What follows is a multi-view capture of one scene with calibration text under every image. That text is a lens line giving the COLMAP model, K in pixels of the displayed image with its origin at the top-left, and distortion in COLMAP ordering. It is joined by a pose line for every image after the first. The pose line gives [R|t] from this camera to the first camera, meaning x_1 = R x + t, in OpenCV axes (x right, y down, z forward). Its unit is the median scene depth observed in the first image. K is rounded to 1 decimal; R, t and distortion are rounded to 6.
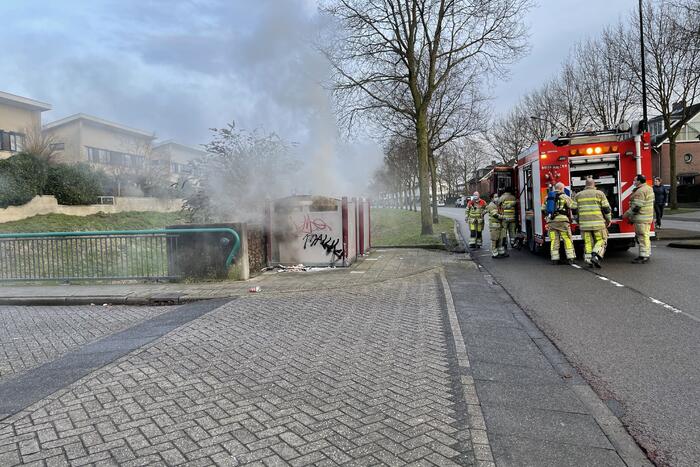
lens RADIAL K [[526.4, 0, 350.8], [0, 526.4, 229.8], [0, 0, 1]] dist [0.086771, -0.092005]
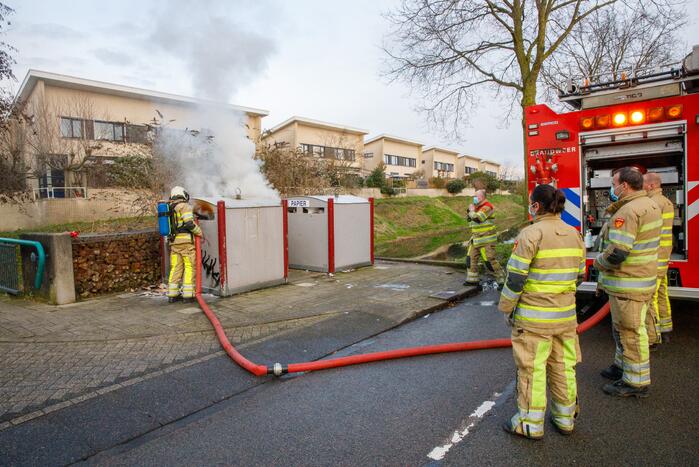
lens RADIAL K [[477.3, 0, 346.4], [0, 477.3, 236.0], [0, 0, 1]] dist [-0.095947, 0.076984]
pose [[0.879537, 0.052699, -0.472903, 0.445363], [-0.030412, 0.998042, 0.054658, -0.054354], [0.474858, -0.033692, 0.879417, 0.498585]]
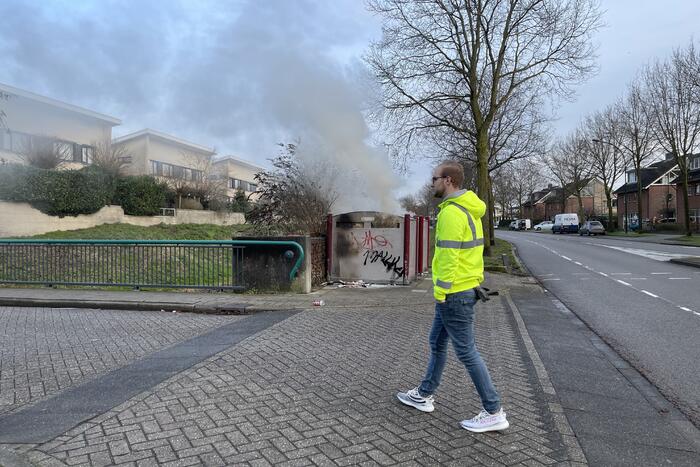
lens RADIAL K [[526.4, 0, 355.5], [0, 526.4, 231.9], [0, 0, 1]] dist [0.086771, -0.092005]
pose [[0.995972, 0.033629, -0.083122, -0.024797], [-0.036248, 0.998887, -0.030193, 0.004387], [0.082014, 0.033084, 0.996082, 0.005849]]
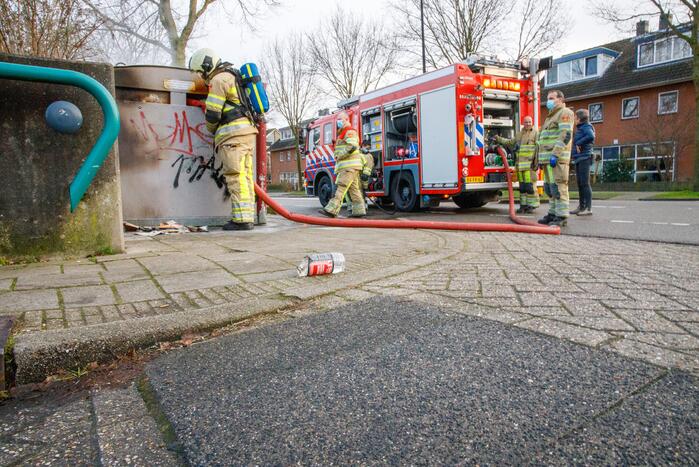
lens RADIAL K [[477.3, 0, 350.6], [0, 477.3, 233.6], [0, 0, 1]] dist [-0.095947, 0.076984]
pose [[0.761563, -0.033485, 0.647225, -0.235723], [0.019588, 0.999397, 0.028657, 0.066883], [-0.647795, -0.009146, 0.761760, 0.595038]]
